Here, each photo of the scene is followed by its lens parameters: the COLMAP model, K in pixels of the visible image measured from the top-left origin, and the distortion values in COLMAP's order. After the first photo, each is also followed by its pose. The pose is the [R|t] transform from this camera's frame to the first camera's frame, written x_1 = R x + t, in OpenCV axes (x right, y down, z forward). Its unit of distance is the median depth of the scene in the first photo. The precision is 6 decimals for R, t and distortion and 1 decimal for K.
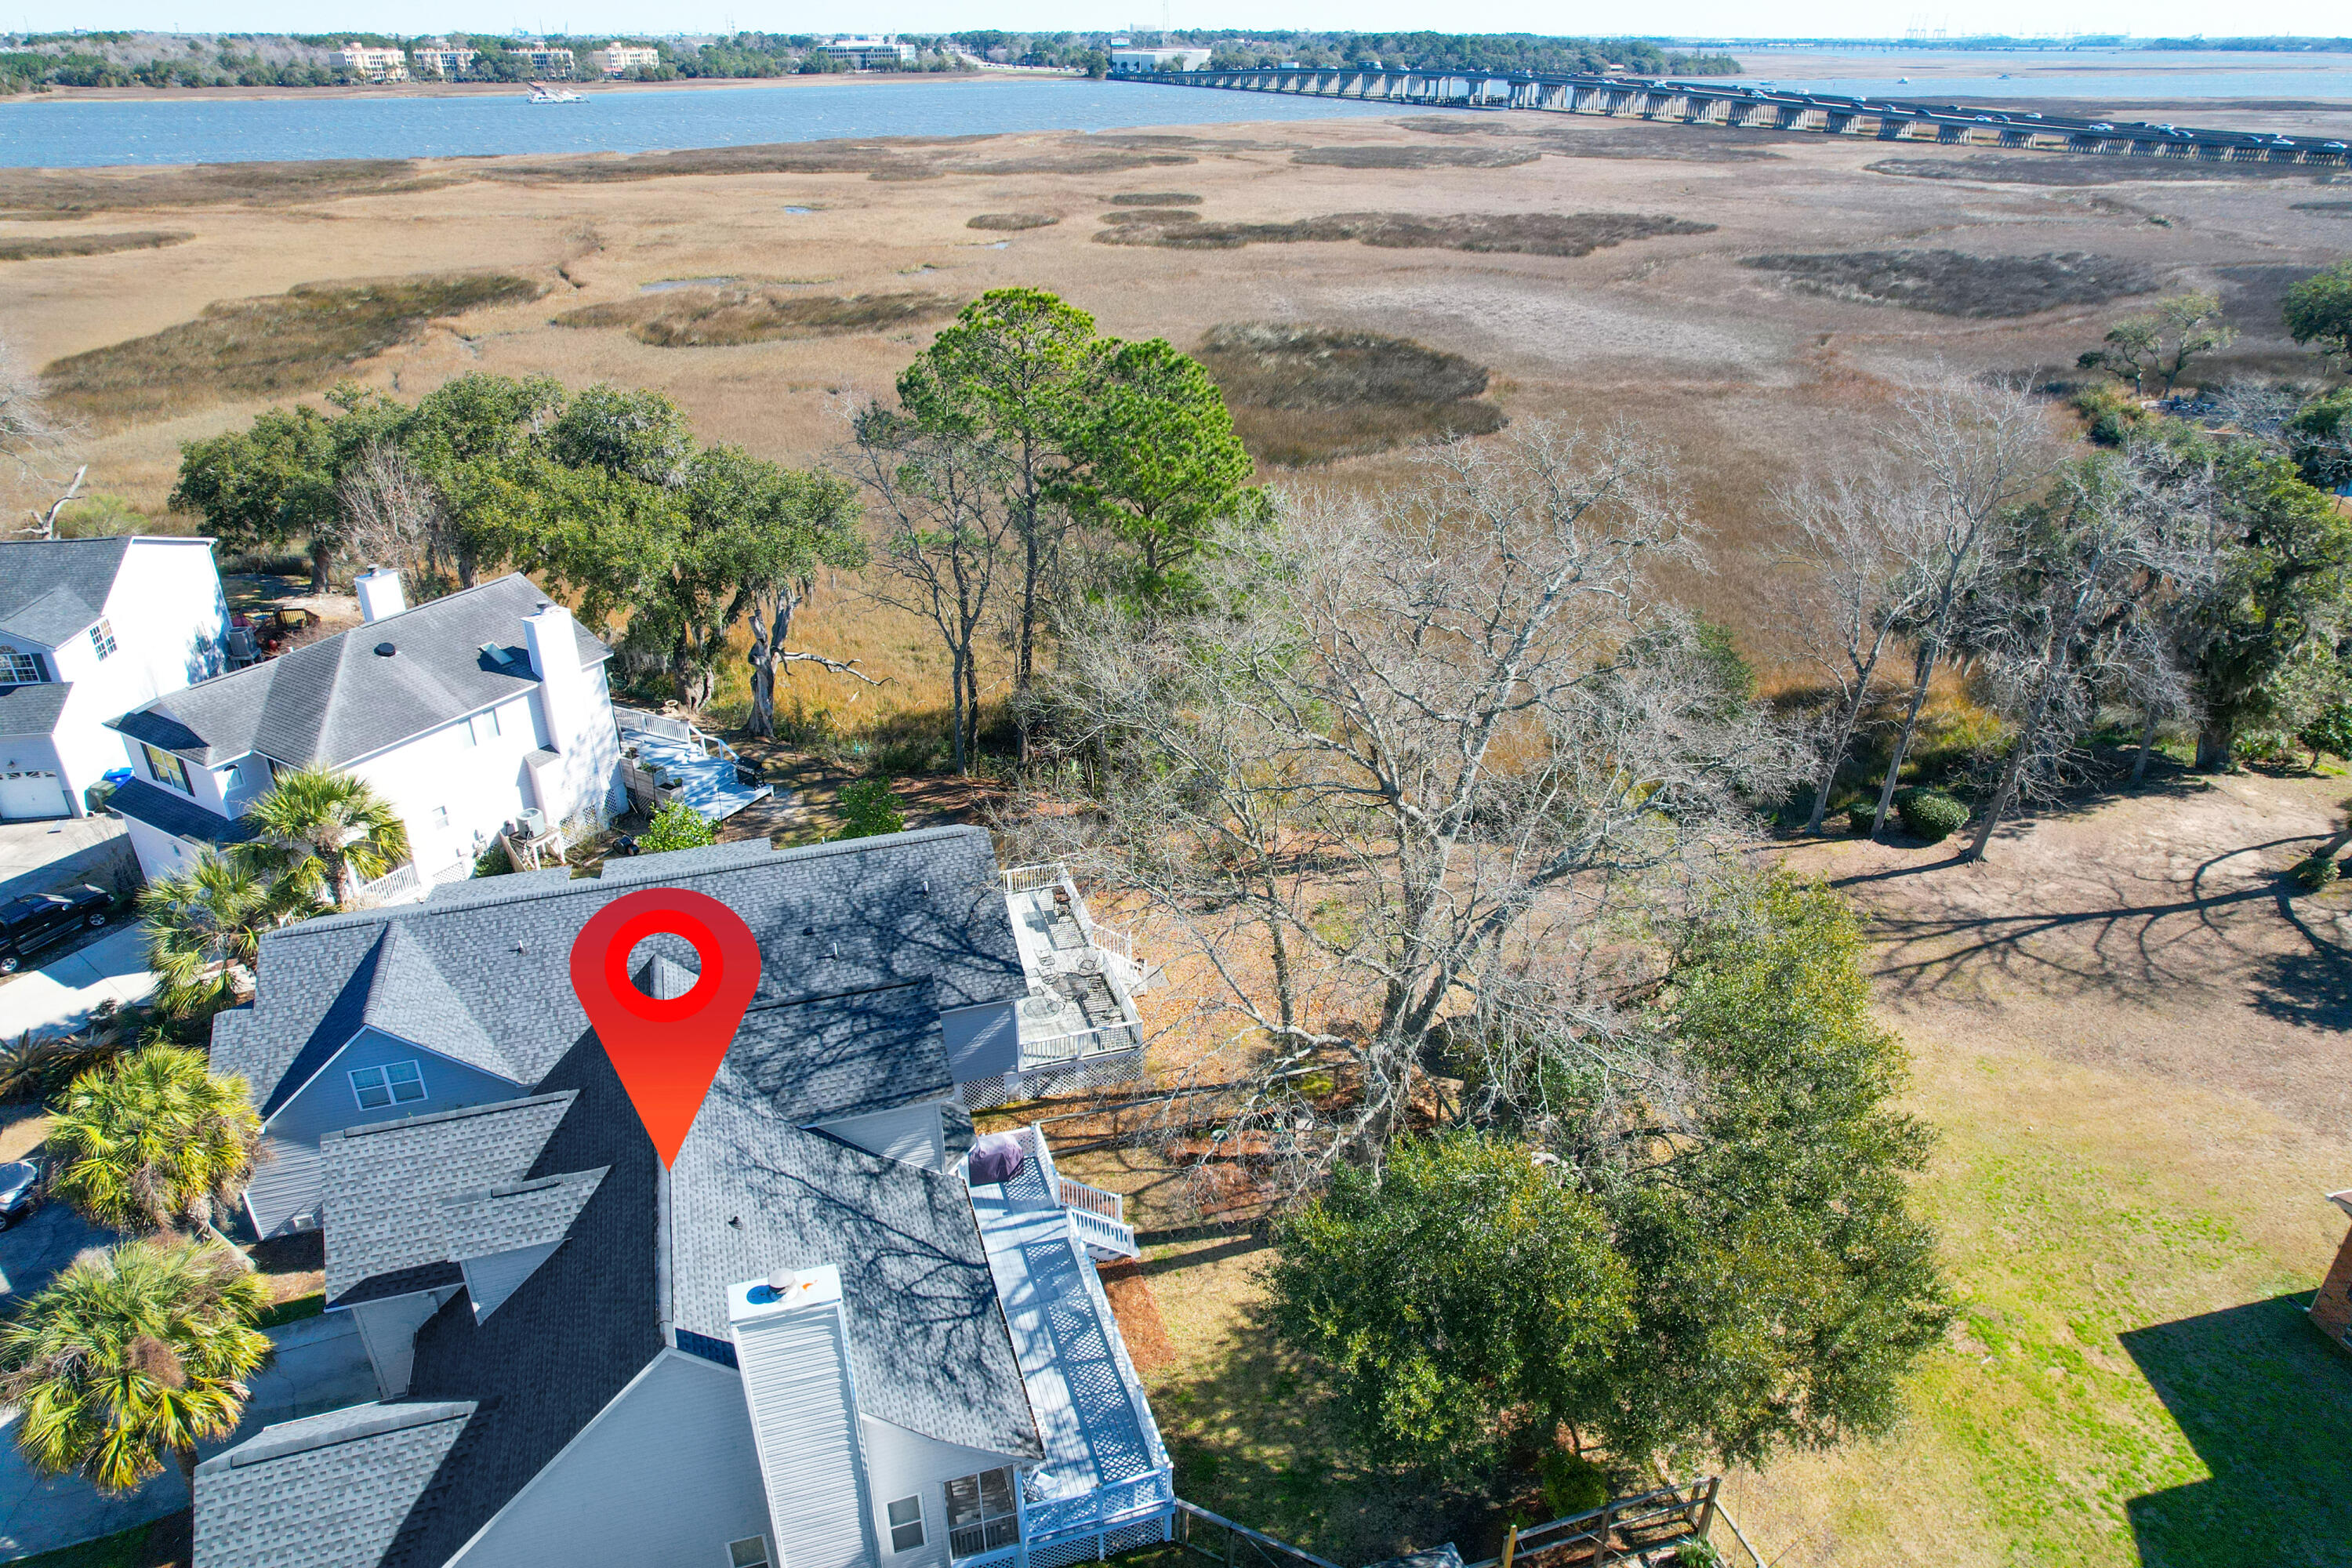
lens RADIAL K [[1503.4, 0, 1182.8], [0, 1503.4, 795.2], [0, 0, 1]] dist [-0.078526, 0.068618]
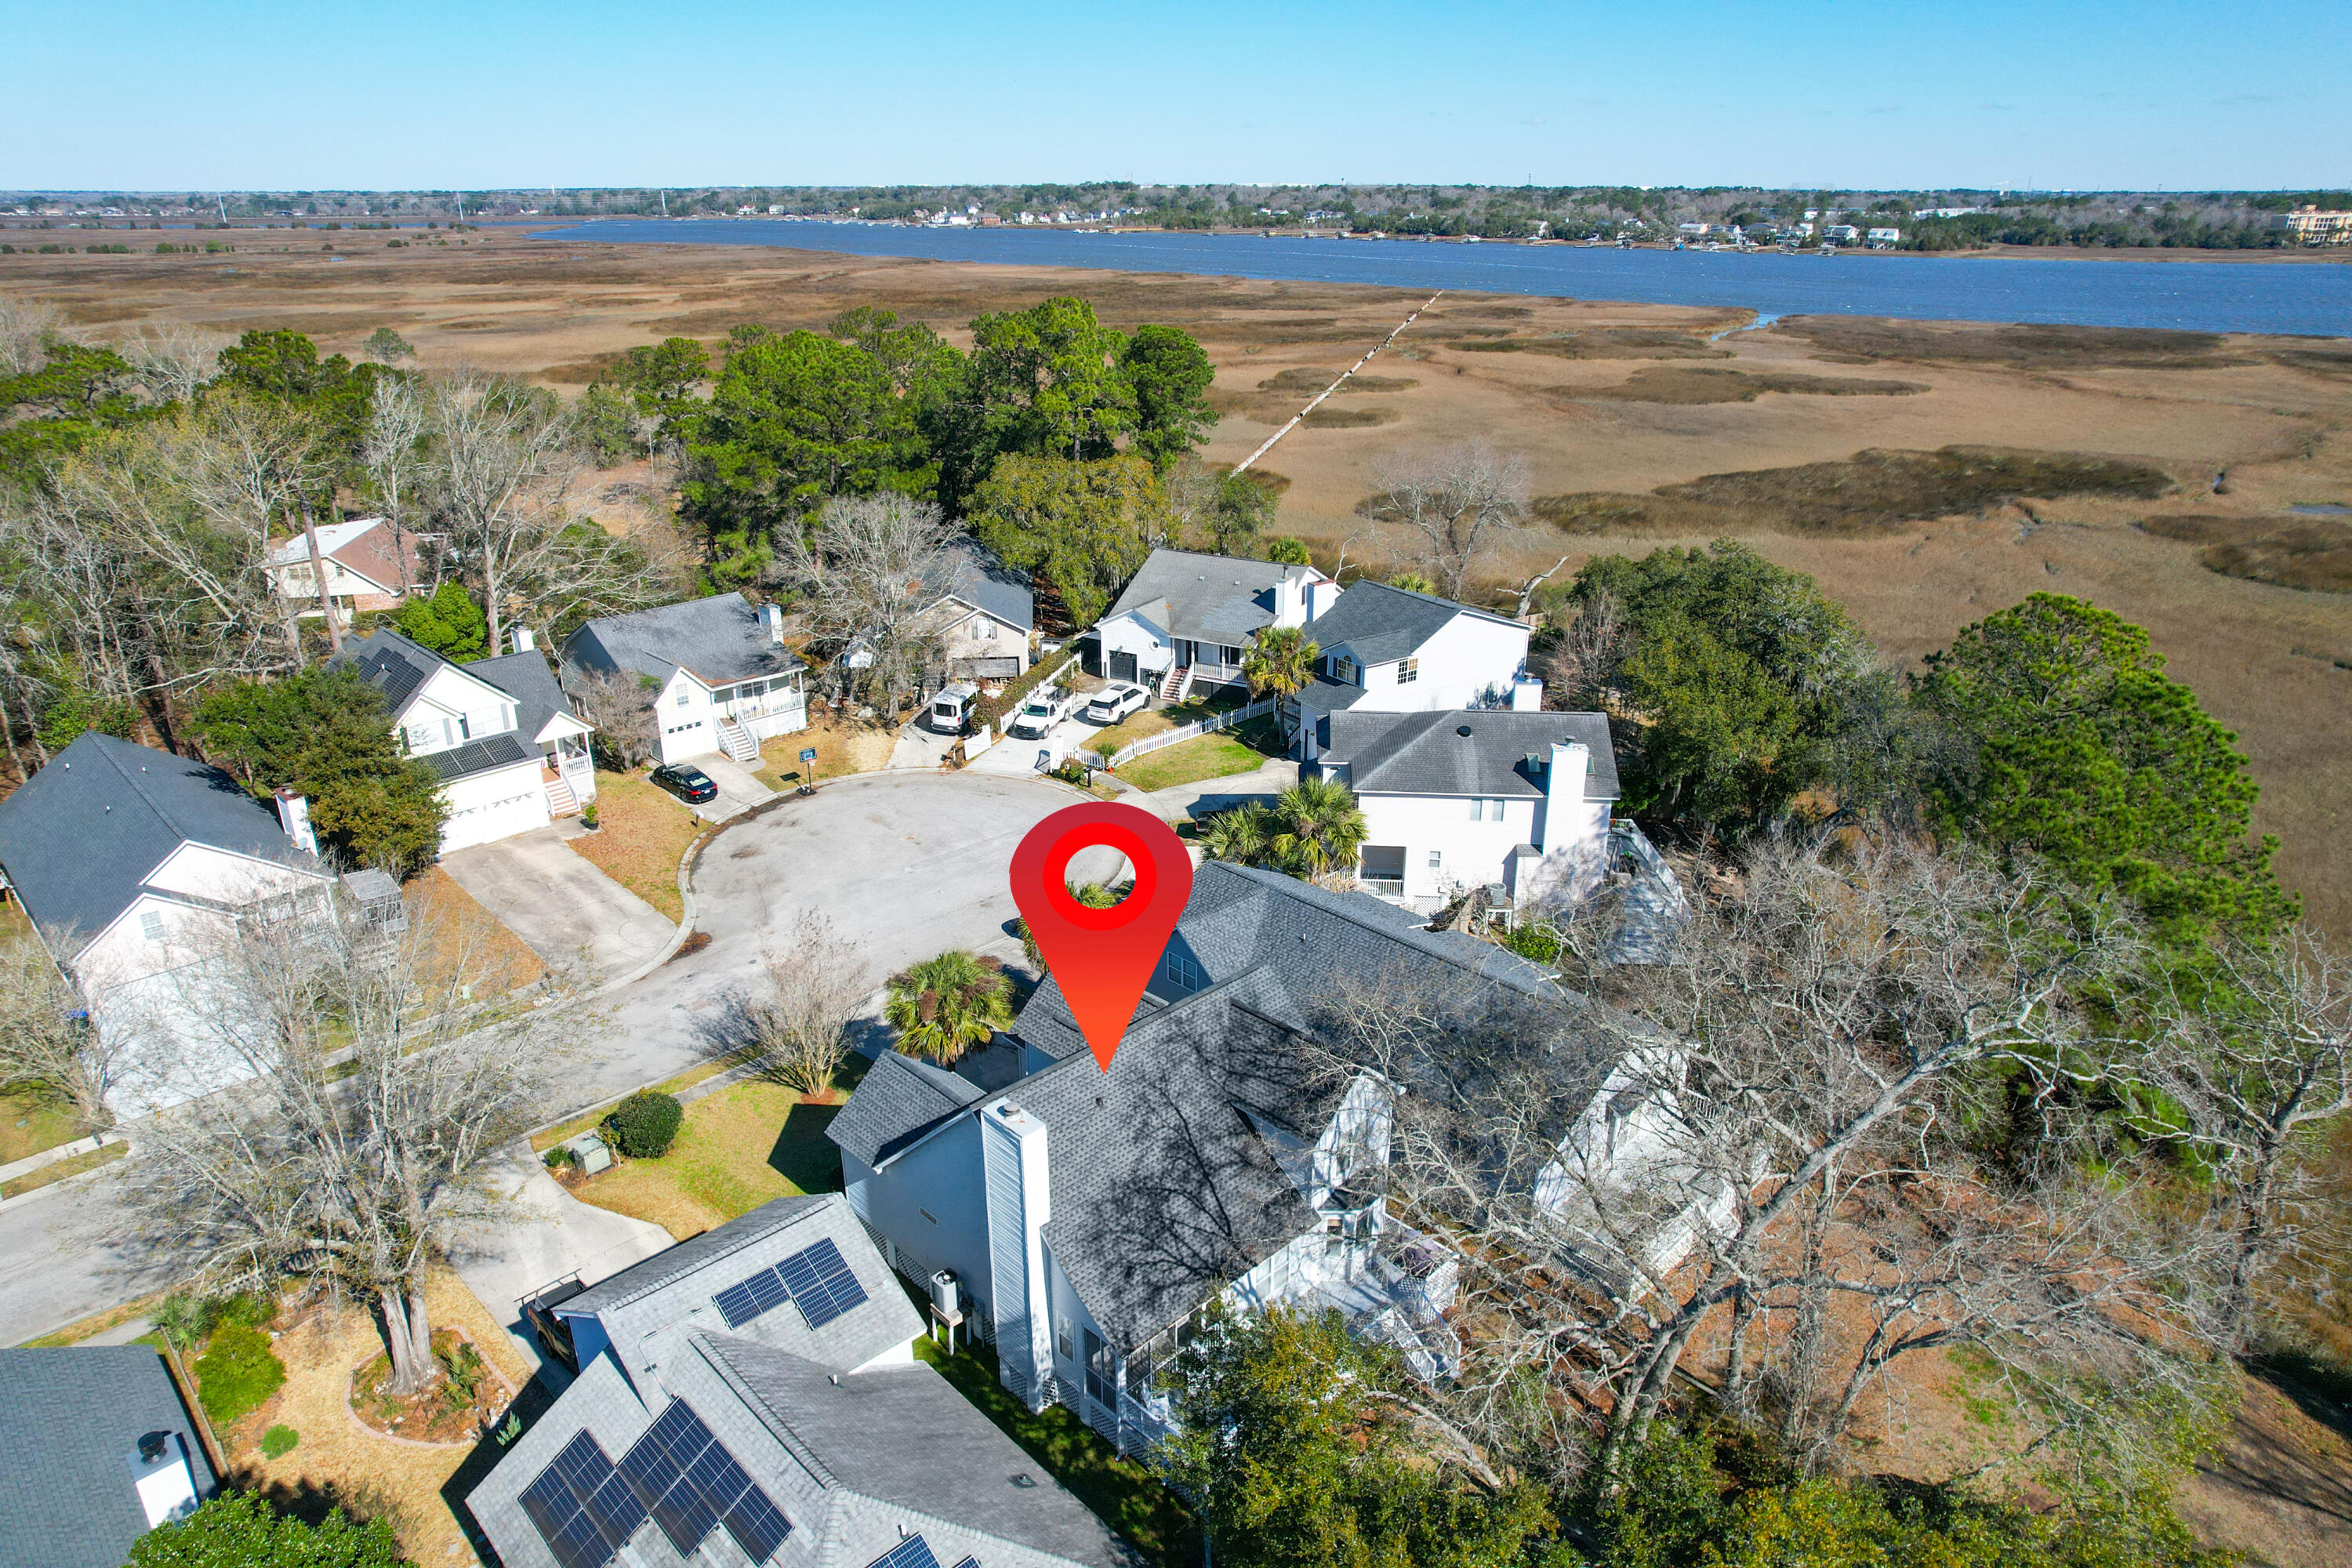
lens RADIAL K [[1503.4, 0, 1179.2], [0, 1503.4, 786.5], [0, 0, 1]] dist [-0.078526, 0.068618]
pose [[0.449318, 0.332961, -0.829005, 0.143873], [-0.407828, 0.902065, 0.141263, -0.041138], [0.794852, 0.274620, 0.541105, 0.020190]]
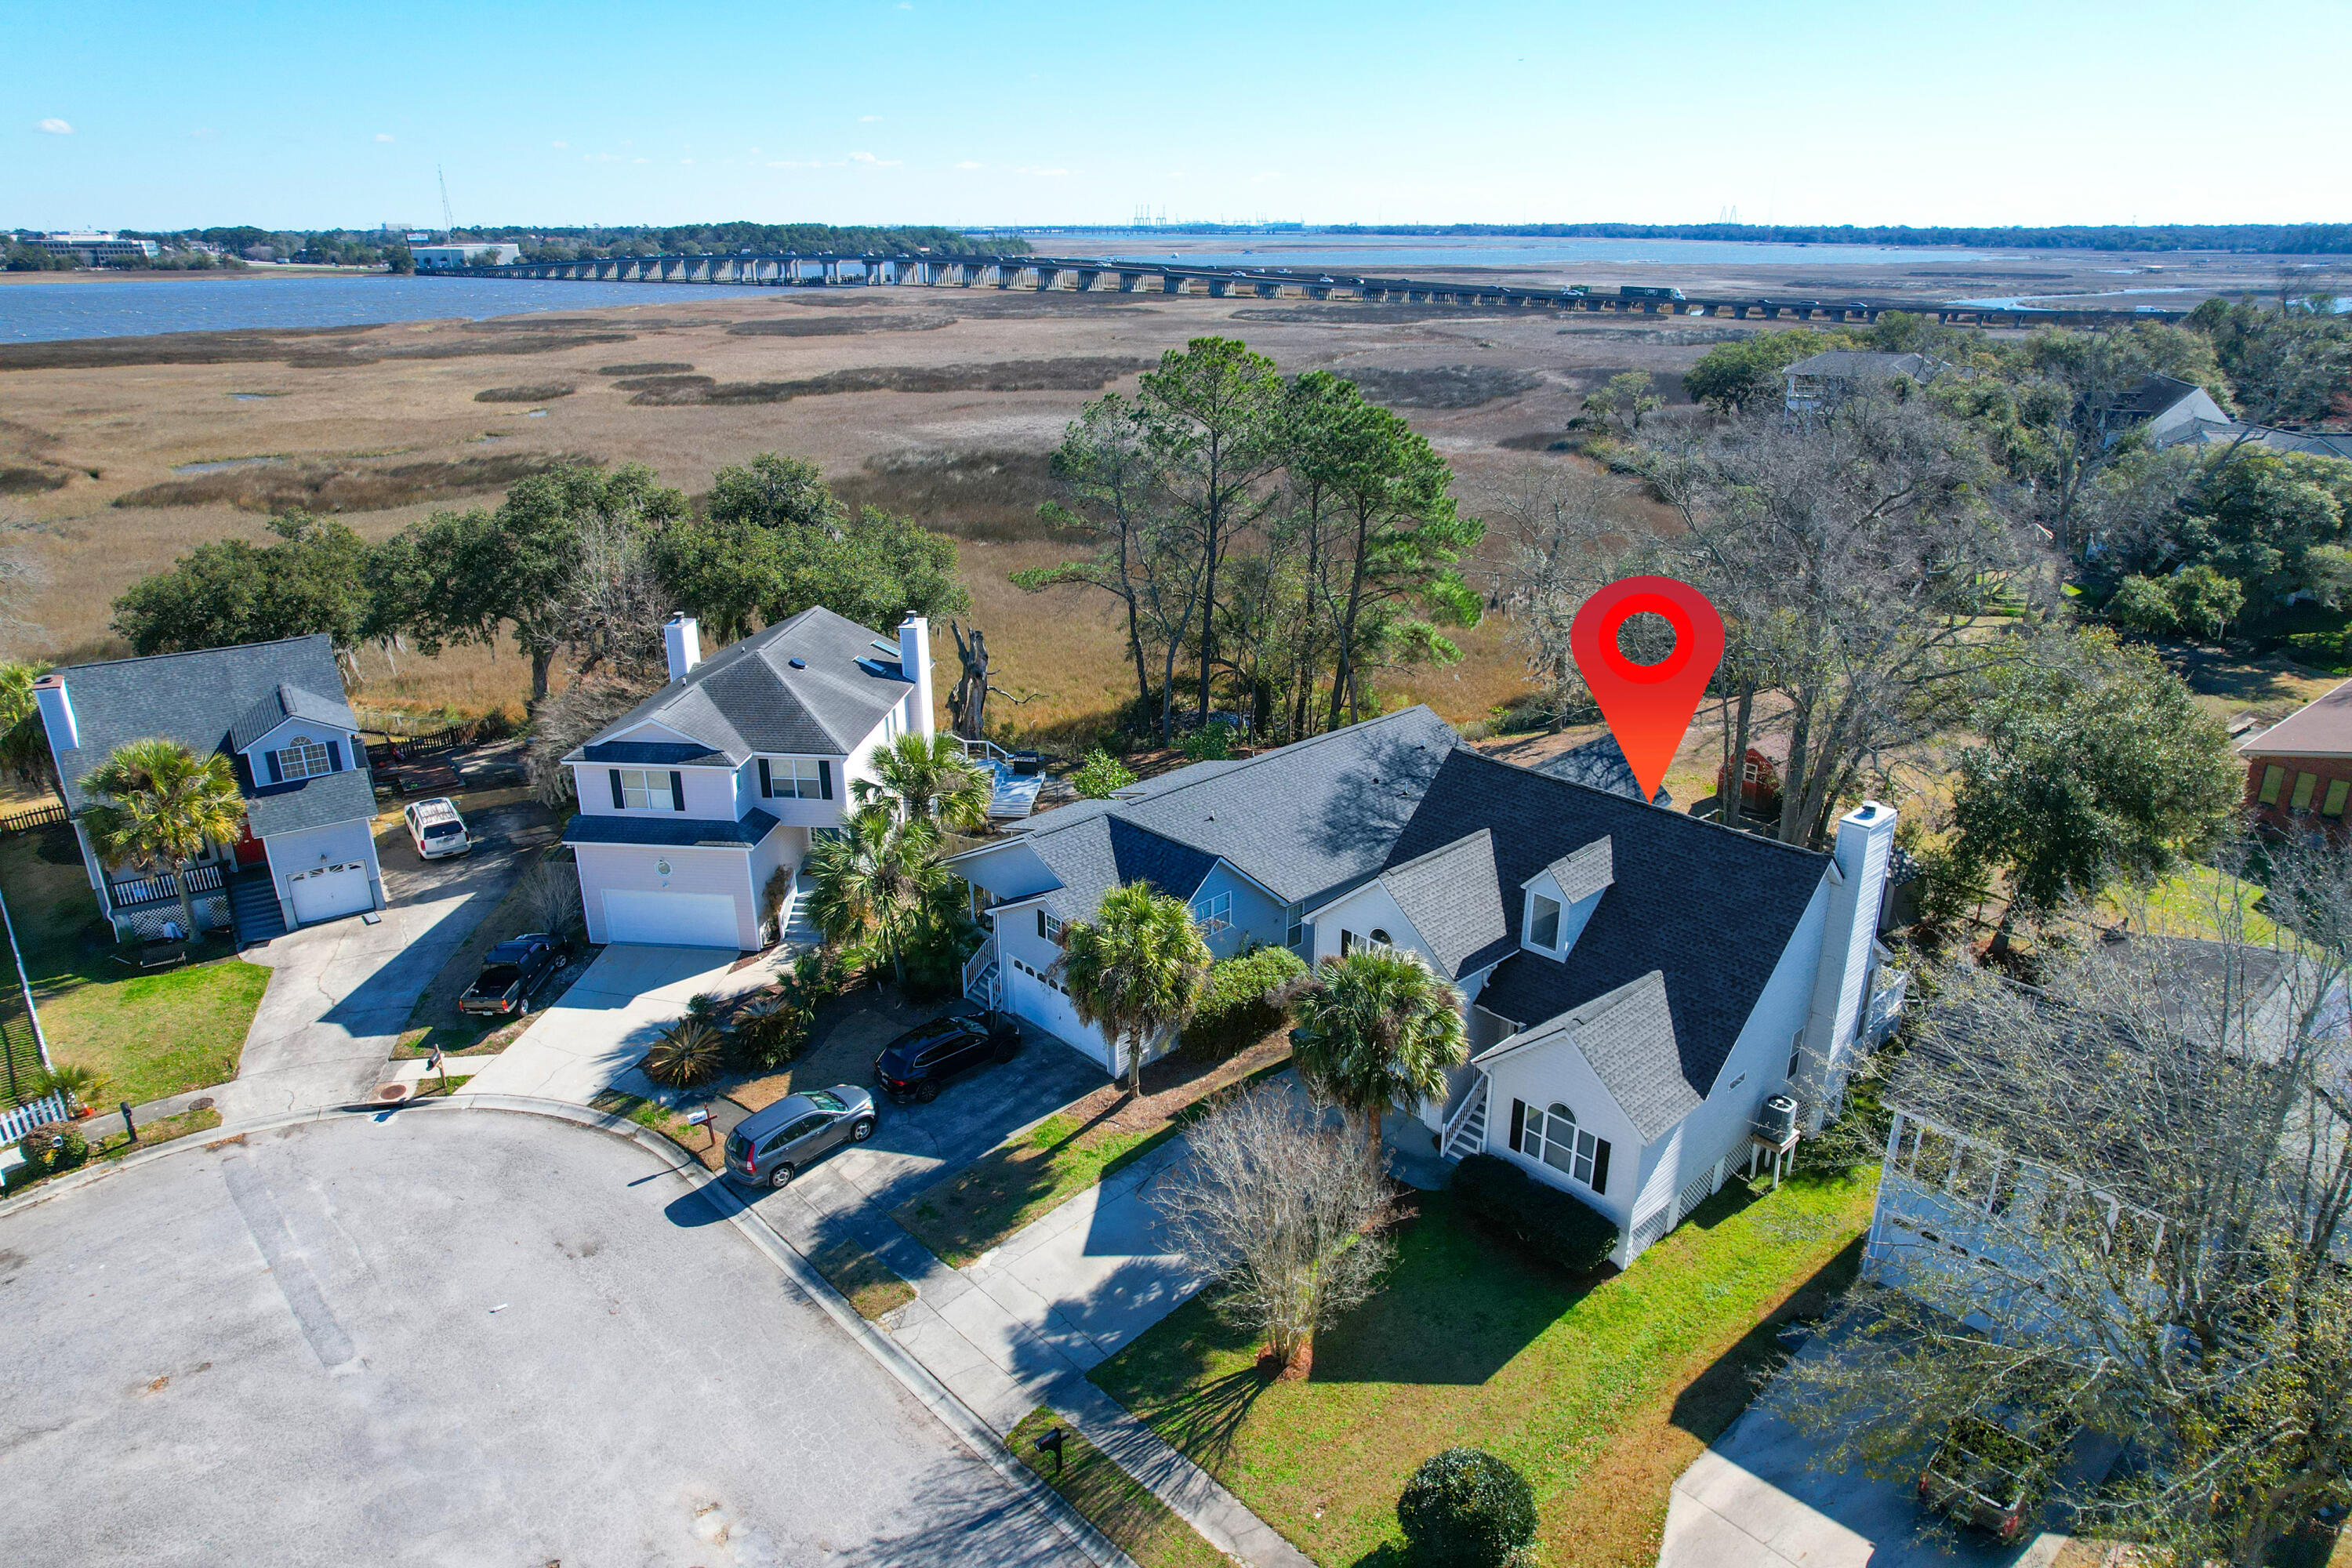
lens RADIAL K [[1503.4, 0, 1178.1], [0, 1503.4, 799.5], [0, 0, 1]] dist [-0.078526, 0.068618]
pose [[0.903536, -0.156595, 0.398873, -0.217061], [0.198617, 0.977851, -0.066013, 0.037120], [-0.379702, 0.138868, 0.914627, -0.028166]]
